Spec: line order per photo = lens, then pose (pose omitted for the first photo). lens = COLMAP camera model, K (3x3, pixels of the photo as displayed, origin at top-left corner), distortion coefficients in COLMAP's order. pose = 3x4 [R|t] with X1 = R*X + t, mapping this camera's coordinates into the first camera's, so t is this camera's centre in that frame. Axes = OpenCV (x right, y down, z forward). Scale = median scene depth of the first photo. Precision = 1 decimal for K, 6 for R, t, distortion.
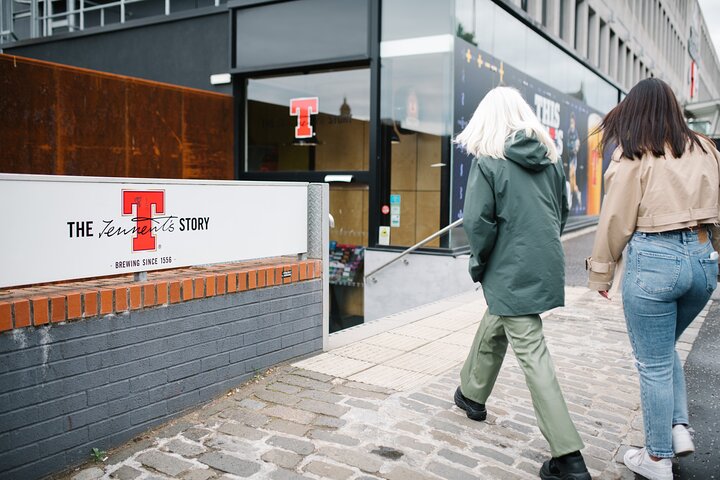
lens RADIAL K [[680.7, 0, 360.0], [0, 680.7, 240.0], [0, 0, 1]] dist [-0.081015, 0.134550]
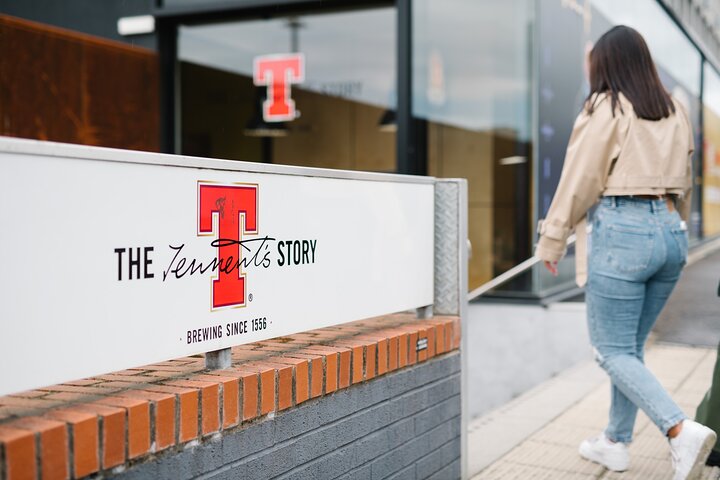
lens RADIAL K [[1000.1, 0, 360.0], [0, 1000.1, 240.0], [0, 0, 1]] dist [-0.008246, 0.005105]
pose [[0.995042, -0.013819, 0.098488, -0.288388], [0.018208, 0.998874, -0.043807, 0.001082], [-0.097771, 0.045383, 0.994174, 0.255068]]
